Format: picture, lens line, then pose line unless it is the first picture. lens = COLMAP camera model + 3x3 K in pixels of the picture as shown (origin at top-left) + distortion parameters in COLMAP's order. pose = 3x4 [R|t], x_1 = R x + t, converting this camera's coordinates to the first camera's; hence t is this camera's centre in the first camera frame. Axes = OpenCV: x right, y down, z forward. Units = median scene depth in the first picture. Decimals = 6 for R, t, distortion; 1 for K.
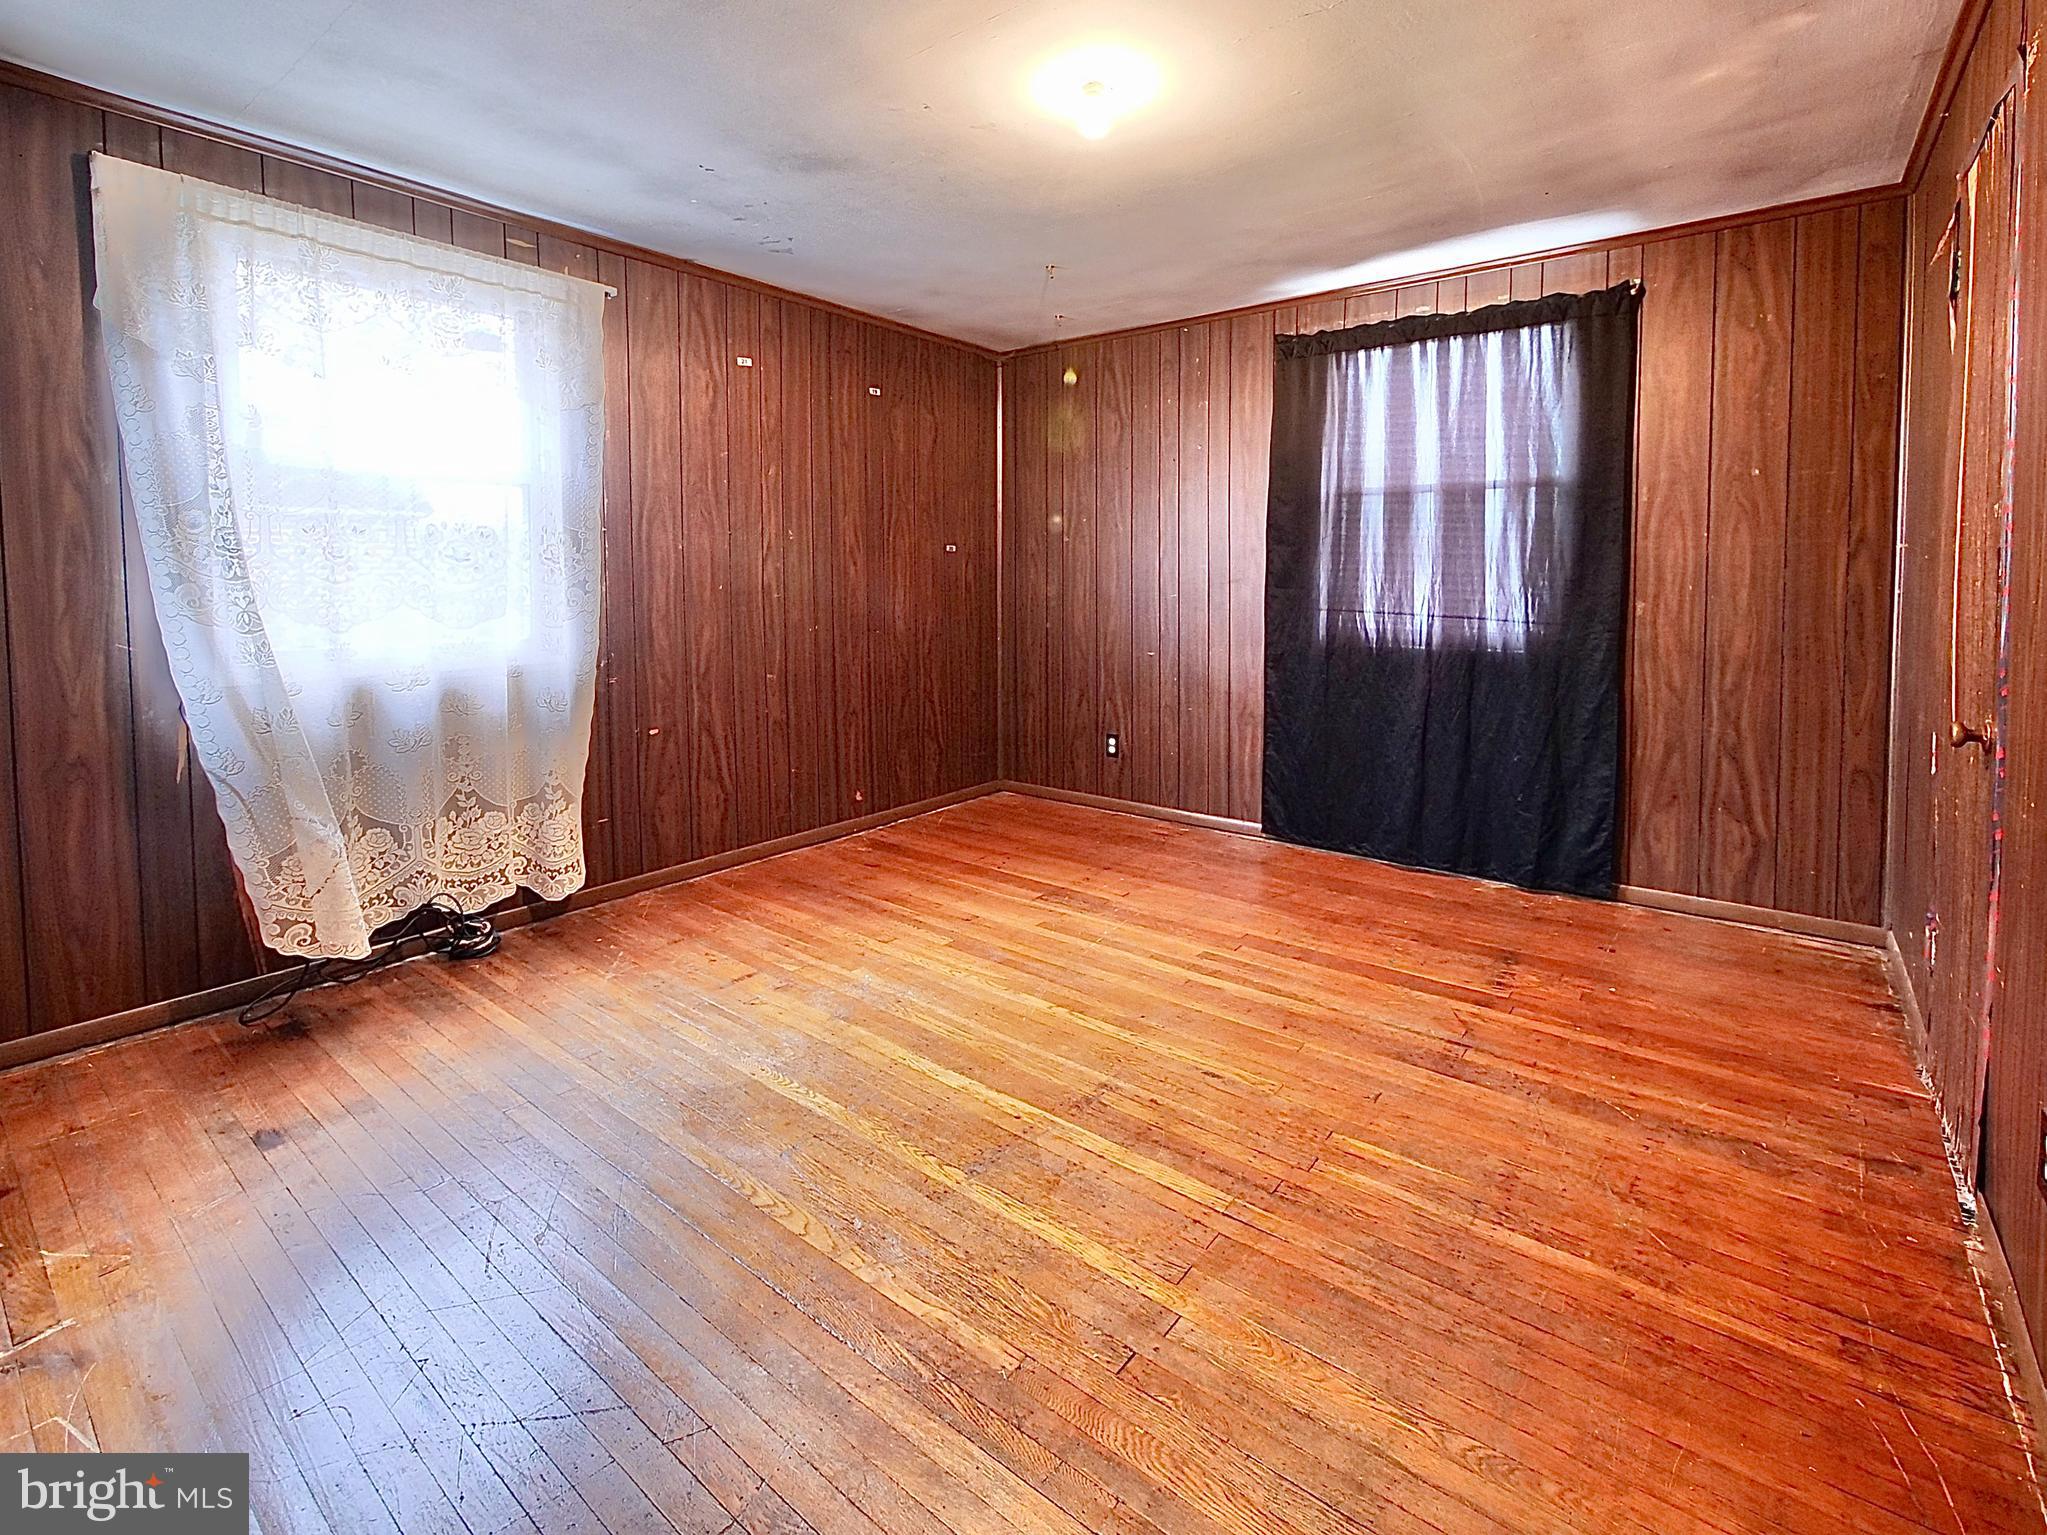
lens RADIAL K [[910.2, 0, 1033.0], [0, 910.2, 827.5], [0, 0, 1]] dist [-0.008220, 0.002100]
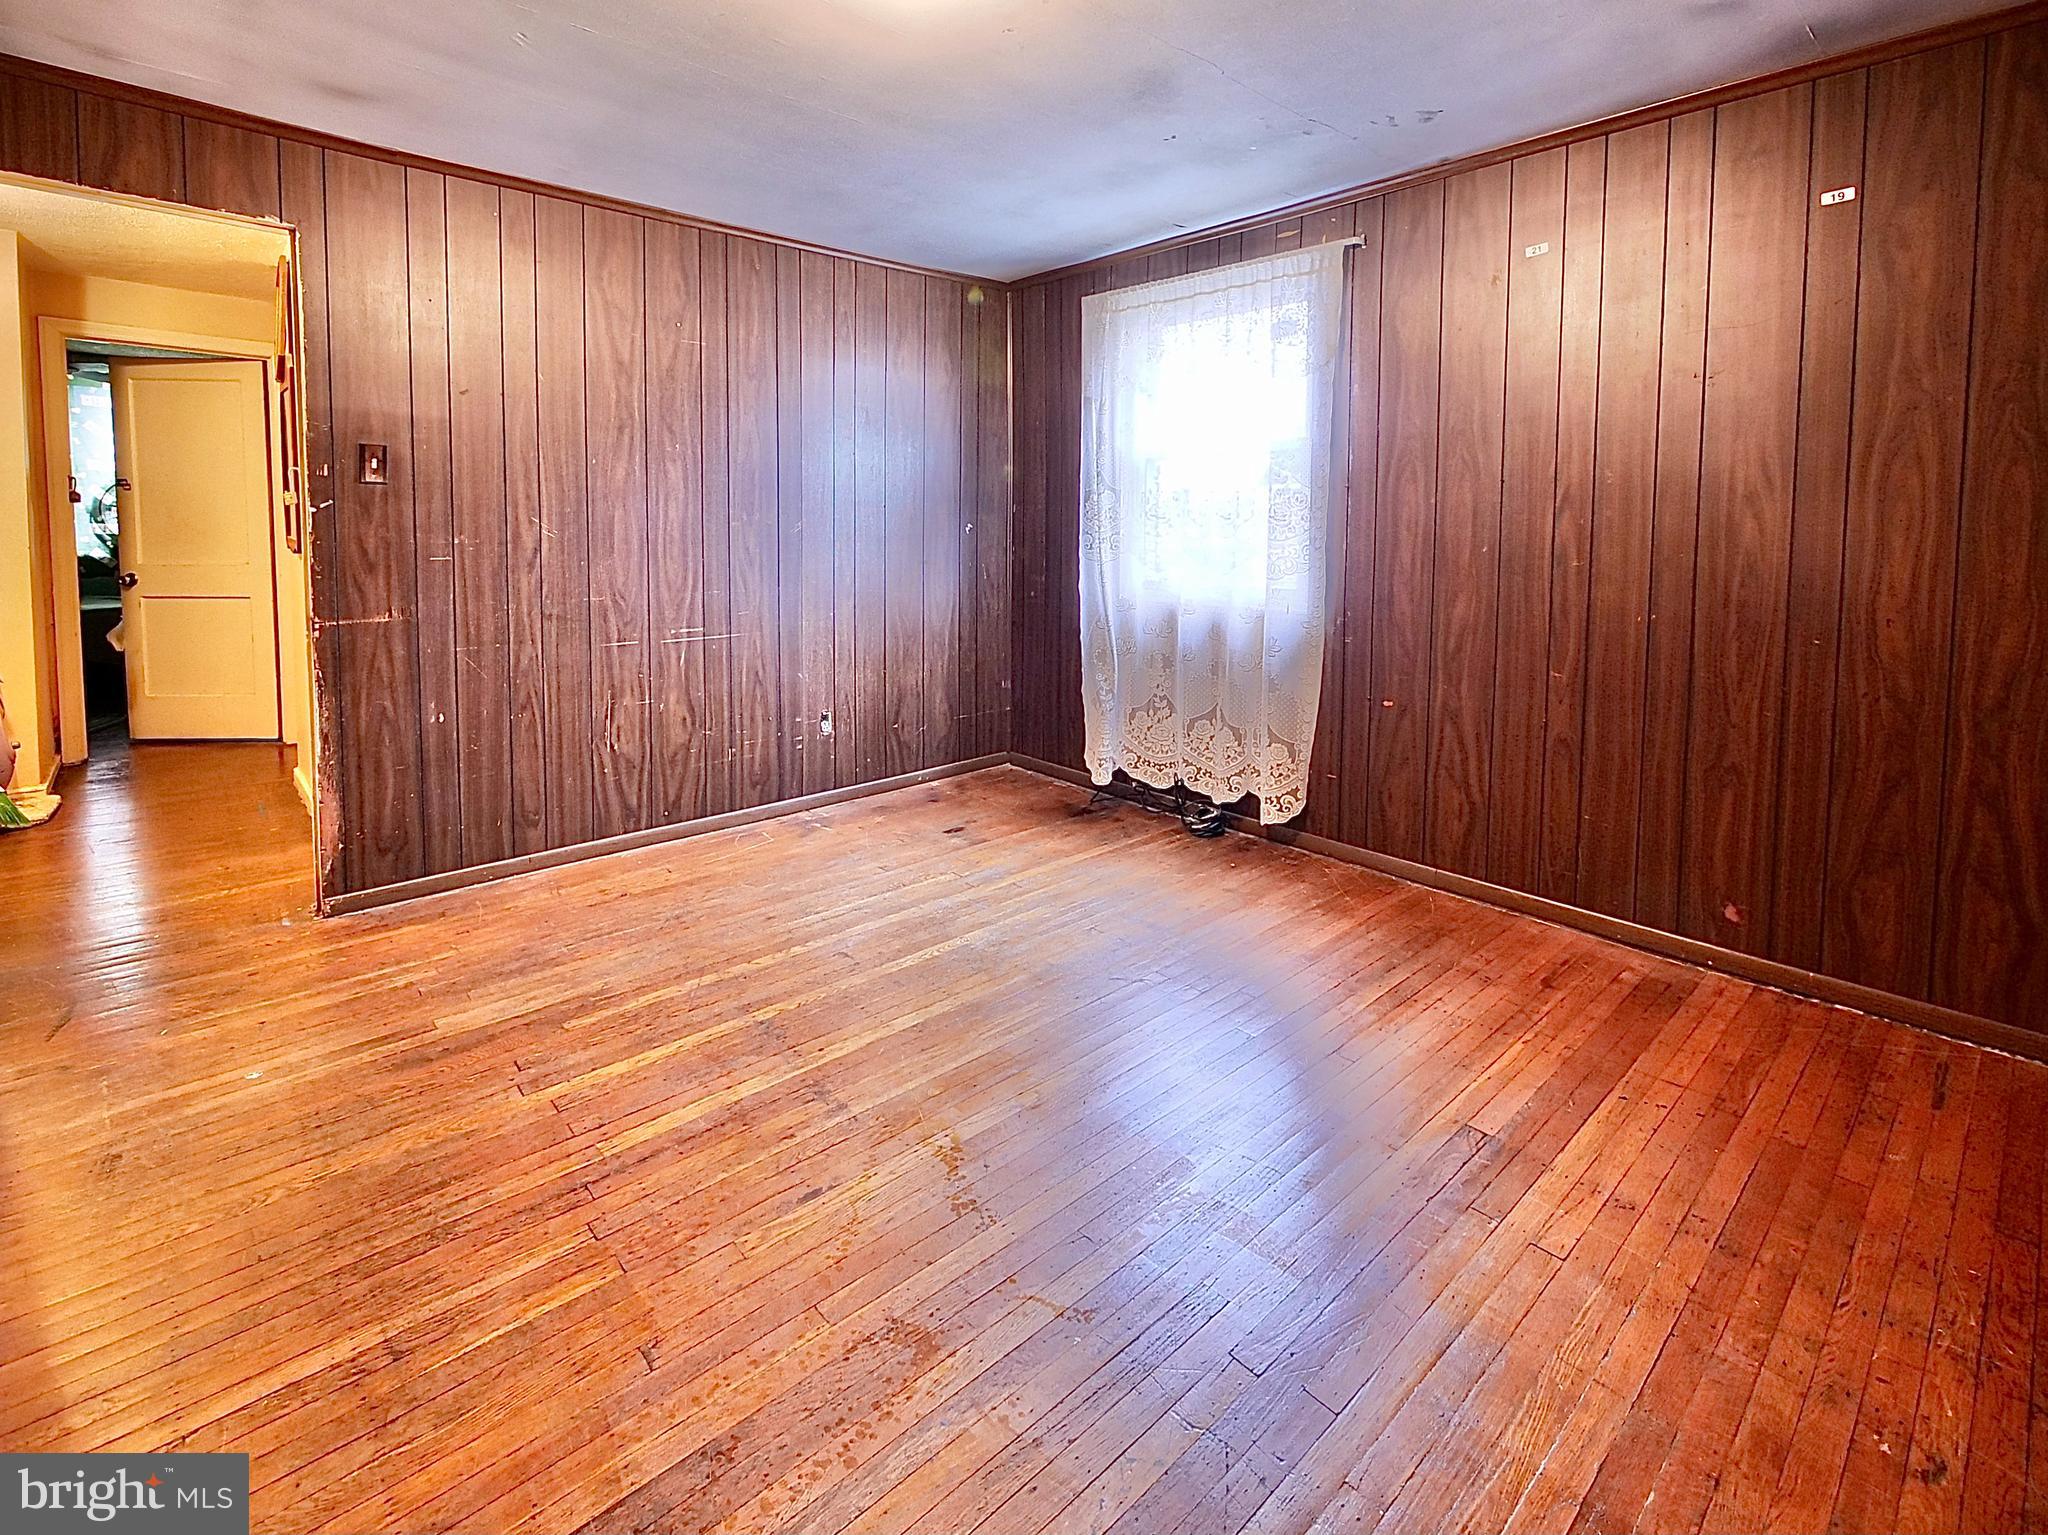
lens RADIAL K [[910.6, 0, 1022.2], [0, 910.6, 769.6], [0, 0, 1]] dist [-0.008220, 0.002100]
pose [[-0.170463, 0.251042, -0.952848, 0.912154], [-0.267452, 0.918912, 0.289948, -0.362161], [0.948373, 0.304267, -0.089499, 1.293792]]
